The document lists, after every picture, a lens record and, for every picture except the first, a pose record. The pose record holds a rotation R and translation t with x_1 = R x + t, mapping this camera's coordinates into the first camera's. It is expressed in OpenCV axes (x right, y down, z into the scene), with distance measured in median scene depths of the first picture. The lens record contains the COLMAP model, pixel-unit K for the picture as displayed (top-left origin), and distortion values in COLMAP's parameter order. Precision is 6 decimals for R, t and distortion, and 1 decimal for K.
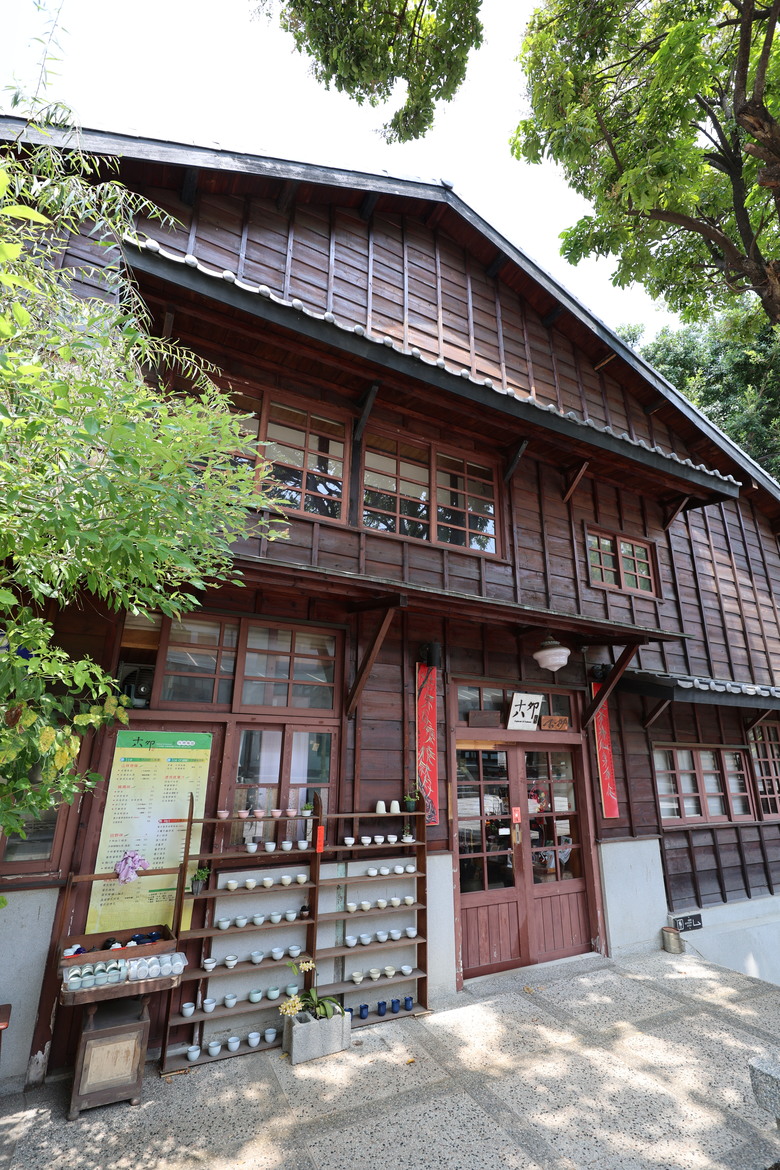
lens RADIAL K [[519.7, 0, 384.8], [0, 519.7, 594.6], [0, 0, 1]] dist [-0.003106, 0.000985]
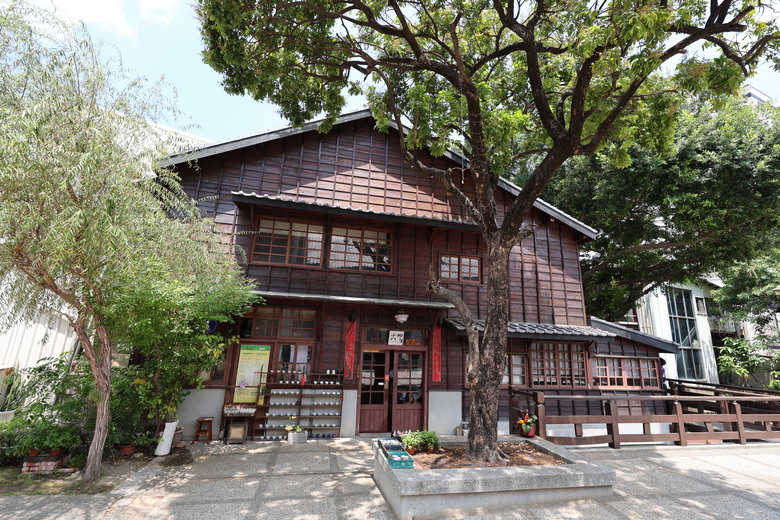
lens RADIAL K [[346.5, 0, 389.1], [0, 346.5, 256.8], [0, 0, 1]] dist [-0.003106, 0.000985]
pose [[0.974143, -0.026884, -0.224328, 0.758917], [0.040248, 0.997663, 0.055212, -0.315591], [0.222320, -0.062813, 0.972948, -0.743596]]
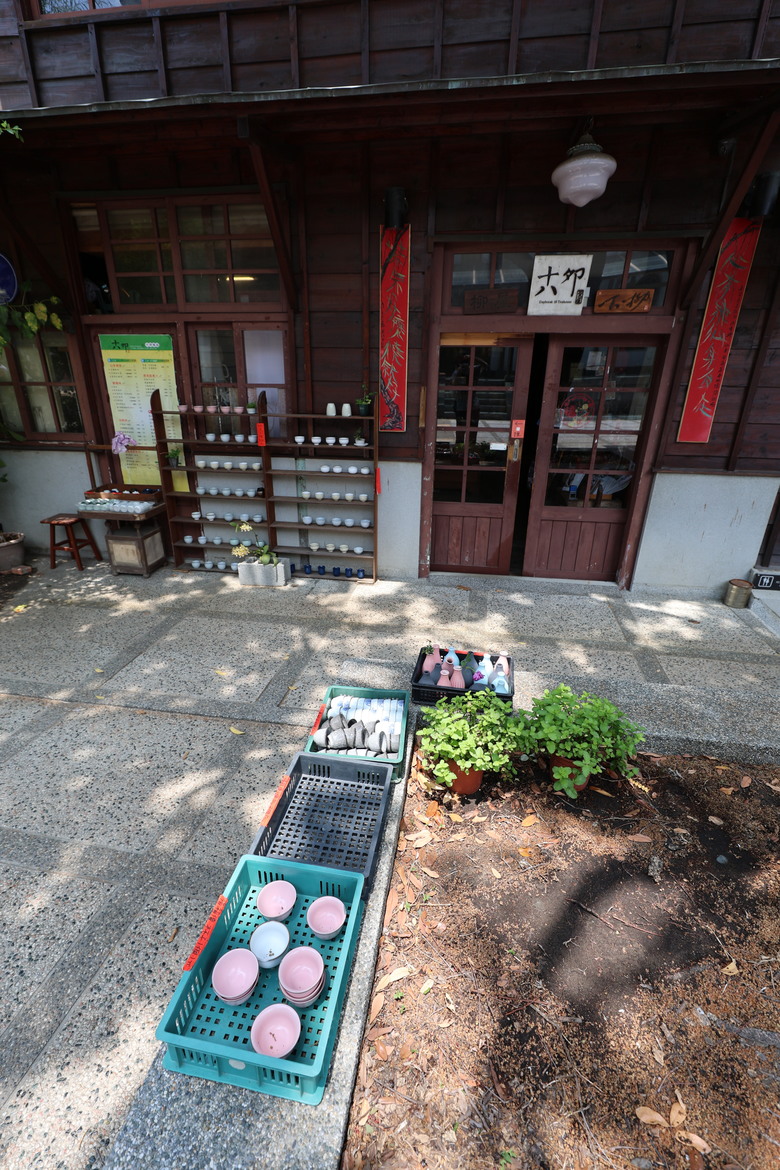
lens RADIAL K [[519.7, 0, 379.9], [0, 519.7, 589.6], [0, 0, 1]] dist [-0.003106, 0.000985]
pose [[0.809032, 0.223710, -0.543526, 0.662222], [0.177486, 0.788582, 0.588759, 0.116108], [0.560326, -0.572793, 0.598283, 0.269714]]
